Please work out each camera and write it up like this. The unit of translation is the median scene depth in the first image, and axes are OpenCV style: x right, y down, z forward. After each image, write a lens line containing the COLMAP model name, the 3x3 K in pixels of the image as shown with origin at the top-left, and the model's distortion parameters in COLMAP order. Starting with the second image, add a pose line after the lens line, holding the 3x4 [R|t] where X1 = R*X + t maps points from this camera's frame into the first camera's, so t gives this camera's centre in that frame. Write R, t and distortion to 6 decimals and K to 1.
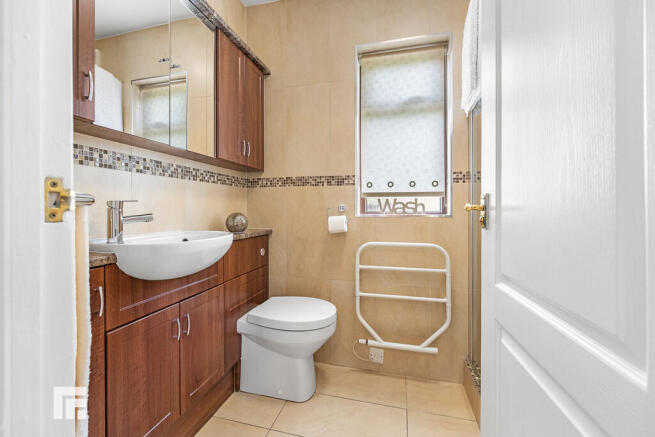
lens RADIAL K [[286.7, 0, 323.1], [0, 286.7, 212.9], [0, 0, 1]] dist [-0.001301, 0.000493]
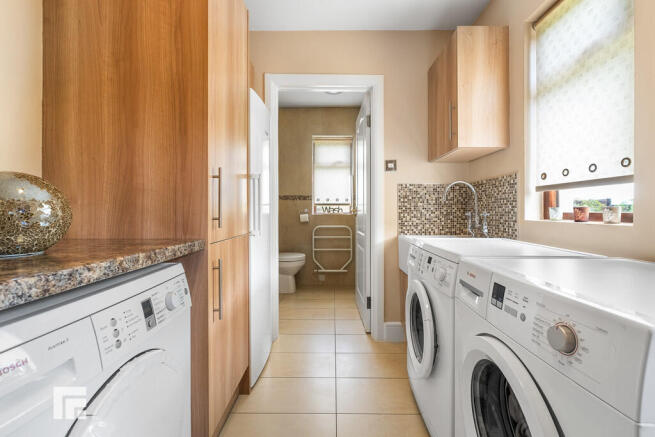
lens RADIAL K [[286.7, 0, 327.9], [0, 286.7, 214.9], [0, 0, 1]] dist [-0.001301, 0.000493]
pose [[0.968373, -0.002053, 0.249499, -0.316488], [0.001635, 0.999997, 0.001884, 0.010925], [-0.249502, -0.001416, 0.968373, -1.142313]]
